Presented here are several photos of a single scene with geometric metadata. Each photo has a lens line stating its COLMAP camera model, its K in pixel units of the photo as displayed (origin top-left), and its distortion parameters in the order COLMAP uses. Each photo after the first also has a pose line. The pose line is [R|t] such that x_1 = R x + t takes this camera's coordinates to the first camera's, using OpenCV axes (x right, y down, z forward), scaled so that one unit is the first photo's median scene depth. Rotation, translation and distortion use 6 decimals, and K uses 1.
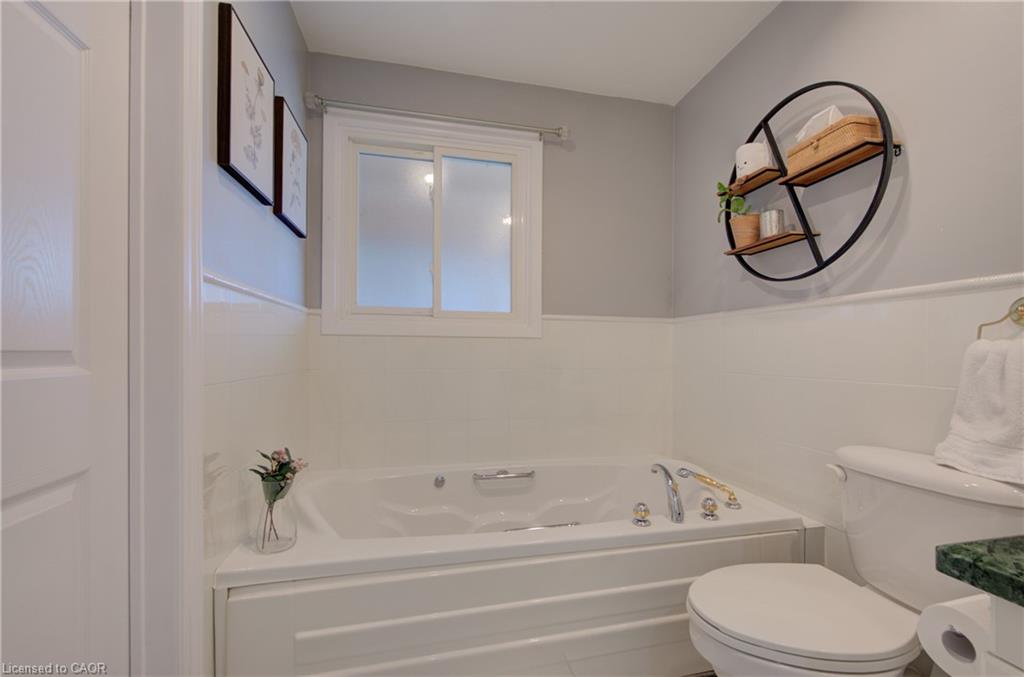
lens RADIAL K [[413.5, 0, 514.6], [0, 413.5, 347.6], [0, 0, 1]] dist [-0.003597, -0.000293]
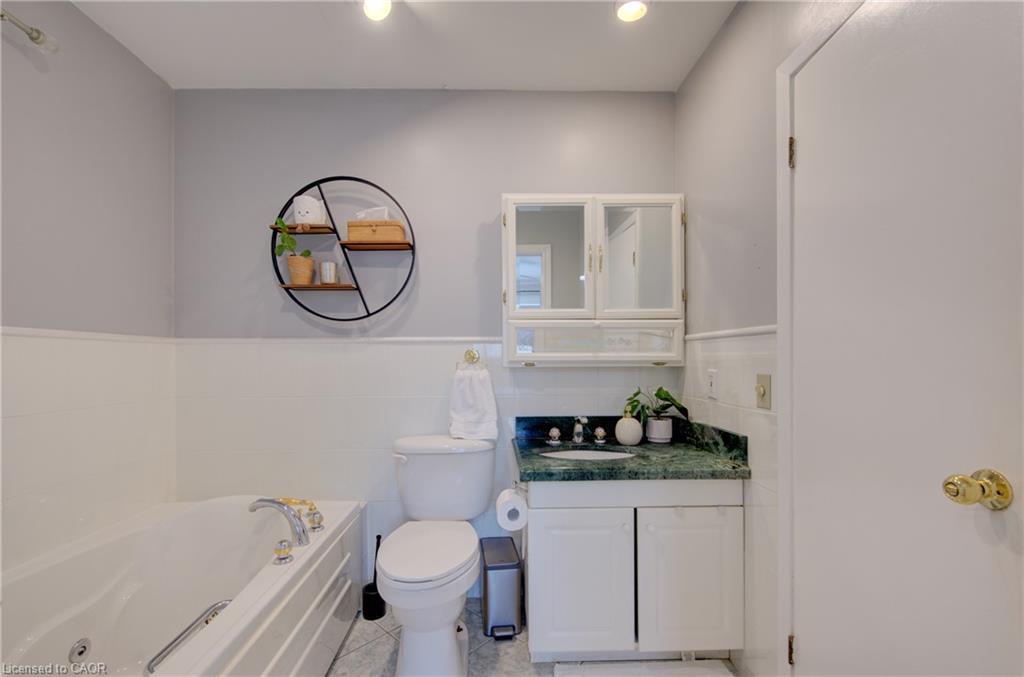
lens RADIAL K [[413.5, 0, 502.9], [0, 413.5, 354.1], [0, 0, 1]] dist [-0.003597, -0.000293]
pose [[0.224266, 0.007709, 0.974498, -0.467291], [-0.001814, 0.999970, -0.007493, -0.052296], [-0.974526, -0.000087, 0.224273, 0.234658]]
